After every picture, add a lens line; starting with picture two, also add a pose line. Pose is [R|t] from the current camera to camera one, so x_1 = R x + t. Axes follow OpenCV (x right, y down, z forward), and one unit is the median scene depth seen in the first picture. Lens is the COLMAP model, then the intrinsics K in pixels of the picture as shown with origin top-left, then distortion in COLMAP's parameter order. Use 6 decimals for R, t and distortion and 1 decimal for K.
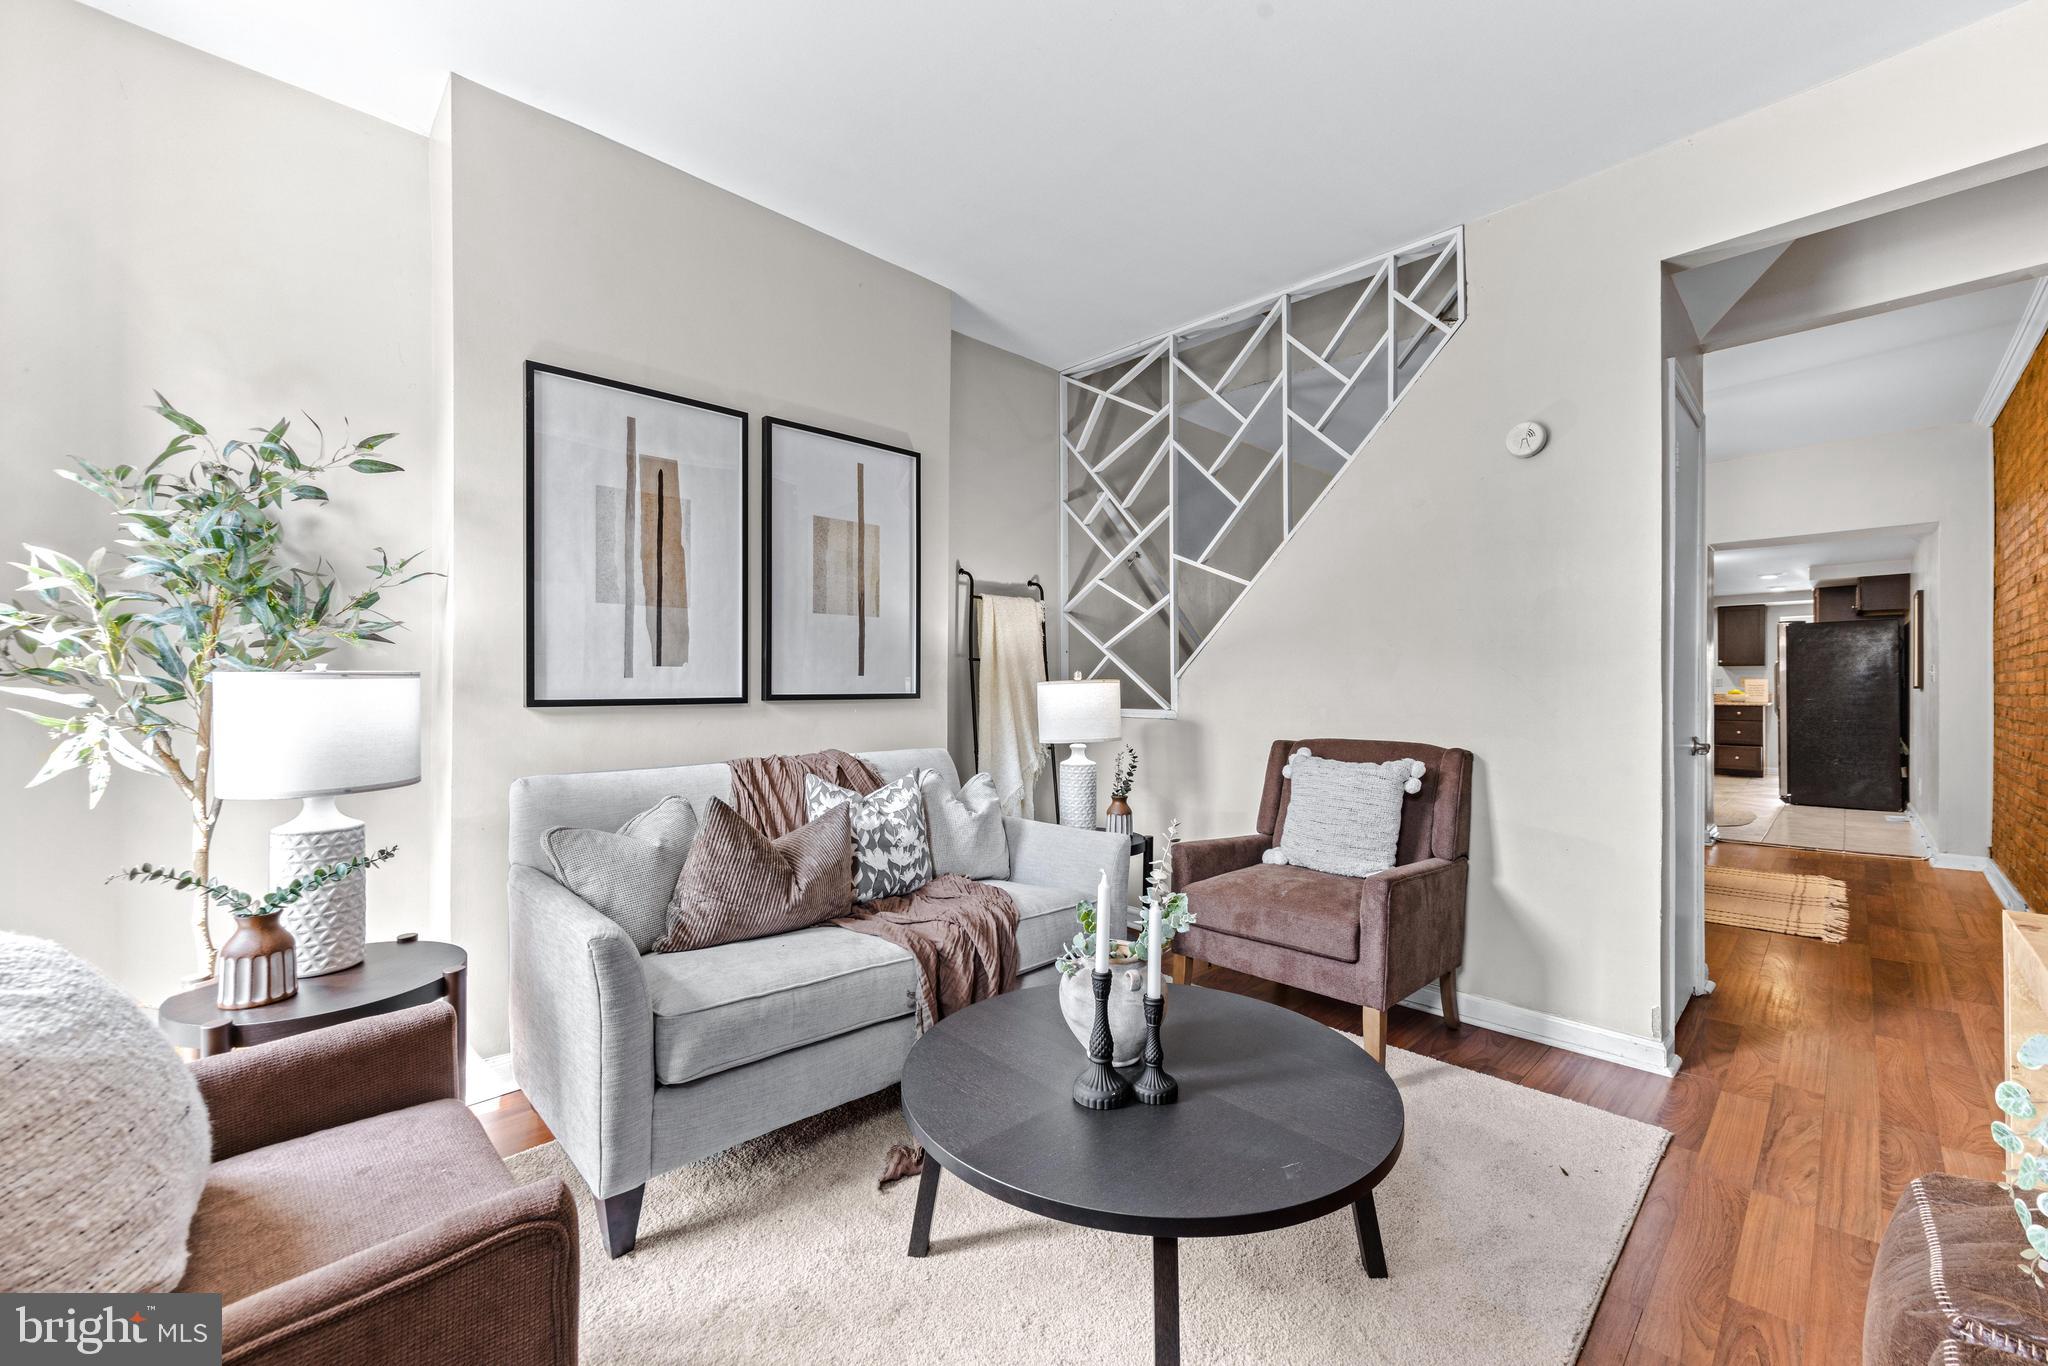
lens RADIAL K [[812.2, 0, 1022.1], [0, 812.2, 685.9], [0, 0, 1]] dist [-0.002501, -0.000379]
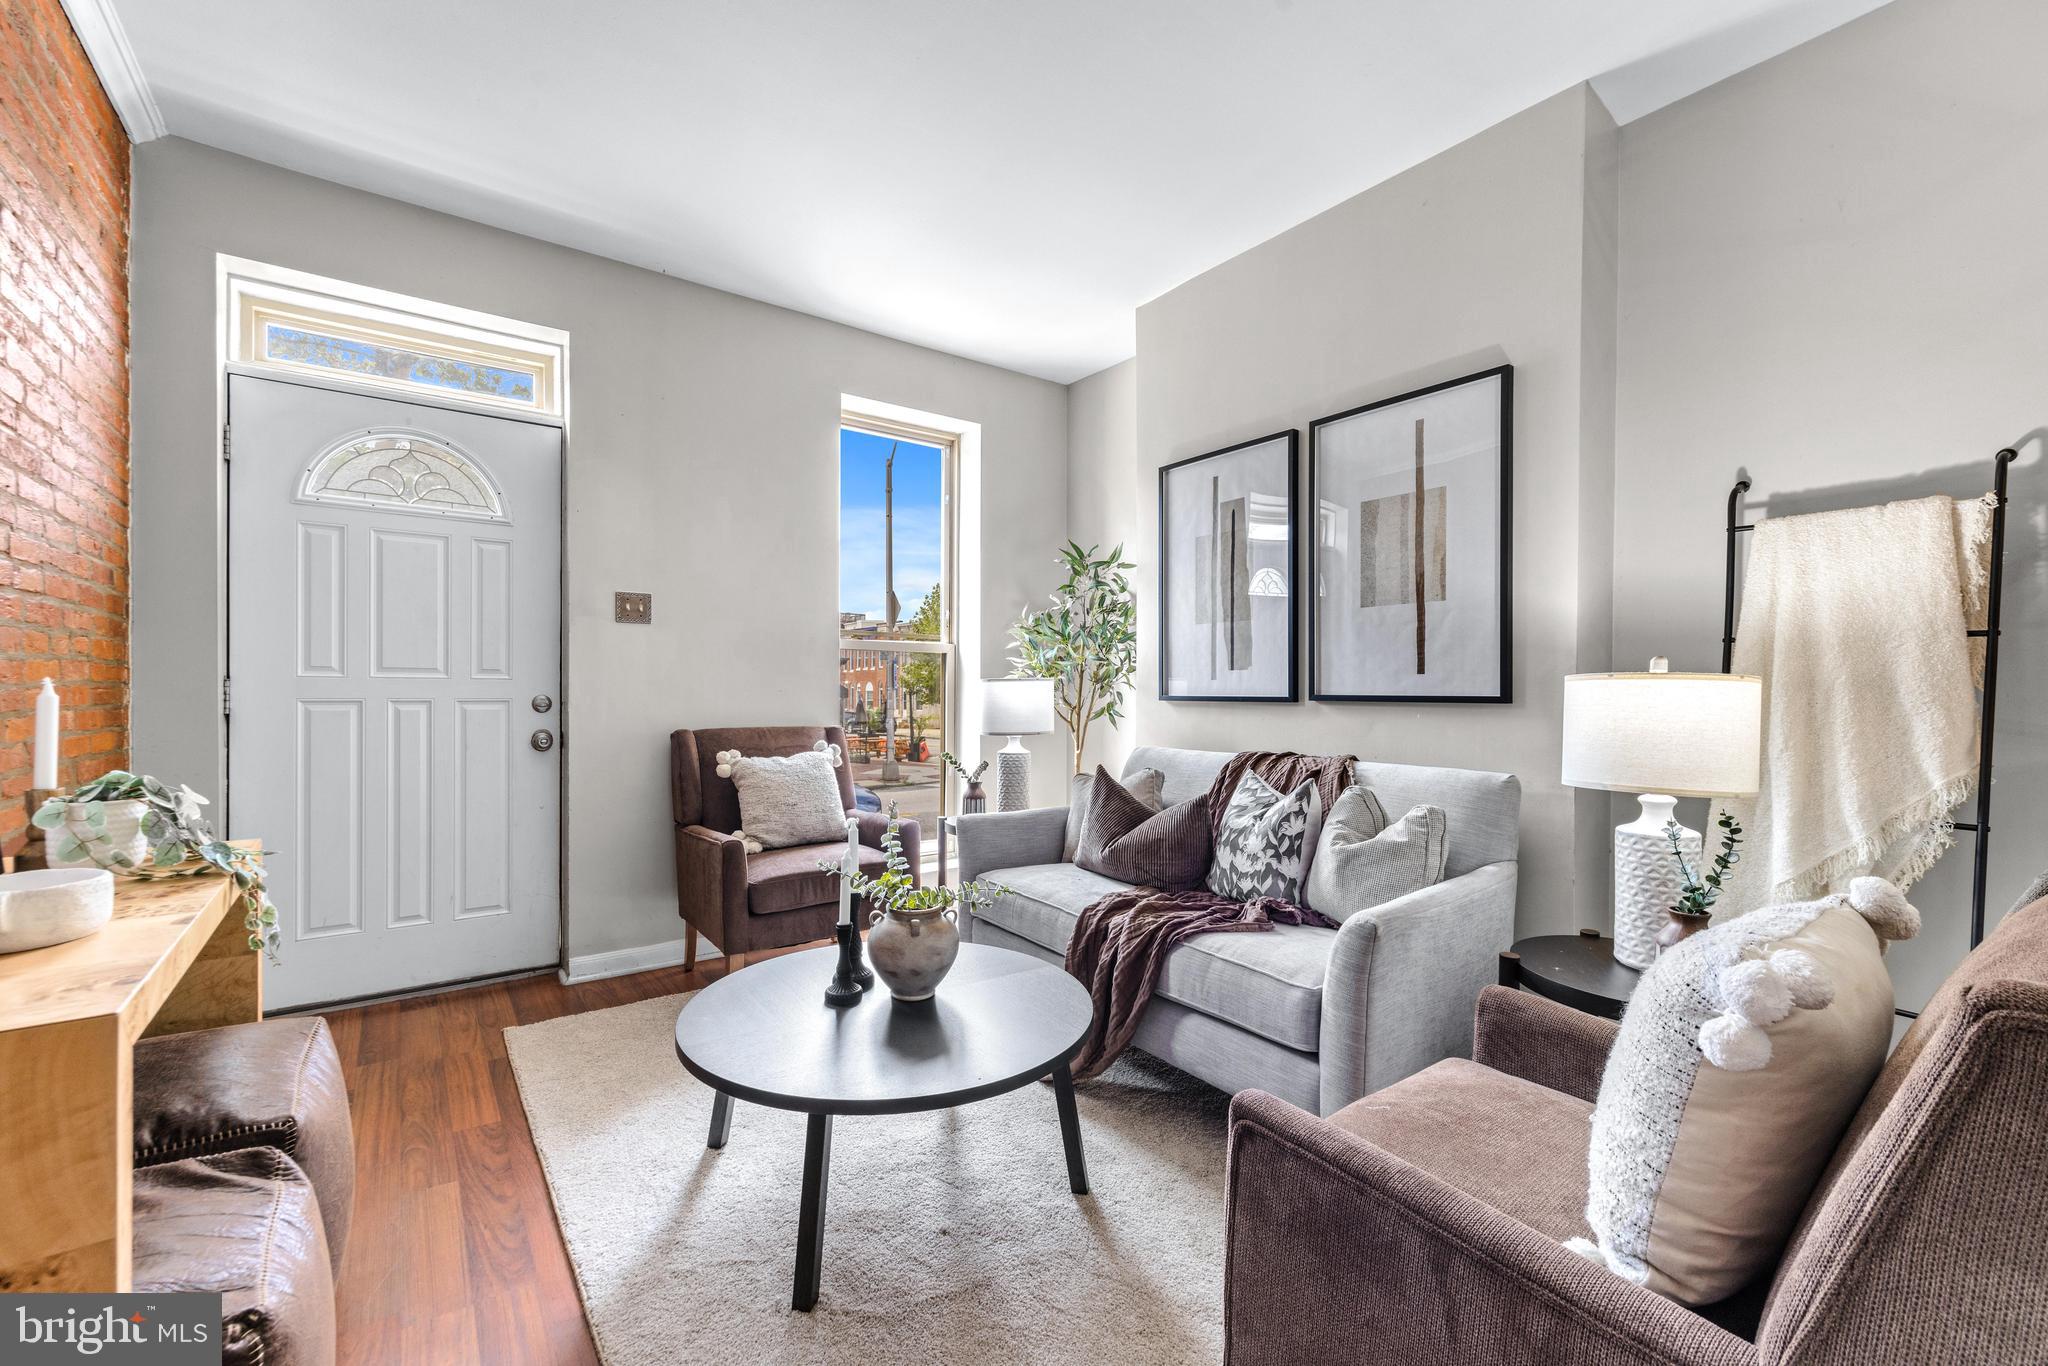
lens RADIAL K [[834.5, 0, 1030.0], [0, 834.5, 696.8], [0, 0, 1]] dist [-0.003228, -0.000252]
pose [[-0.126808, 0.009260, -0.991884, 0.733932], [-0.004683, 0.999940, 0.009934, 0.004491], [0.991916, 0.005905, -0.126757, 0.744436]]
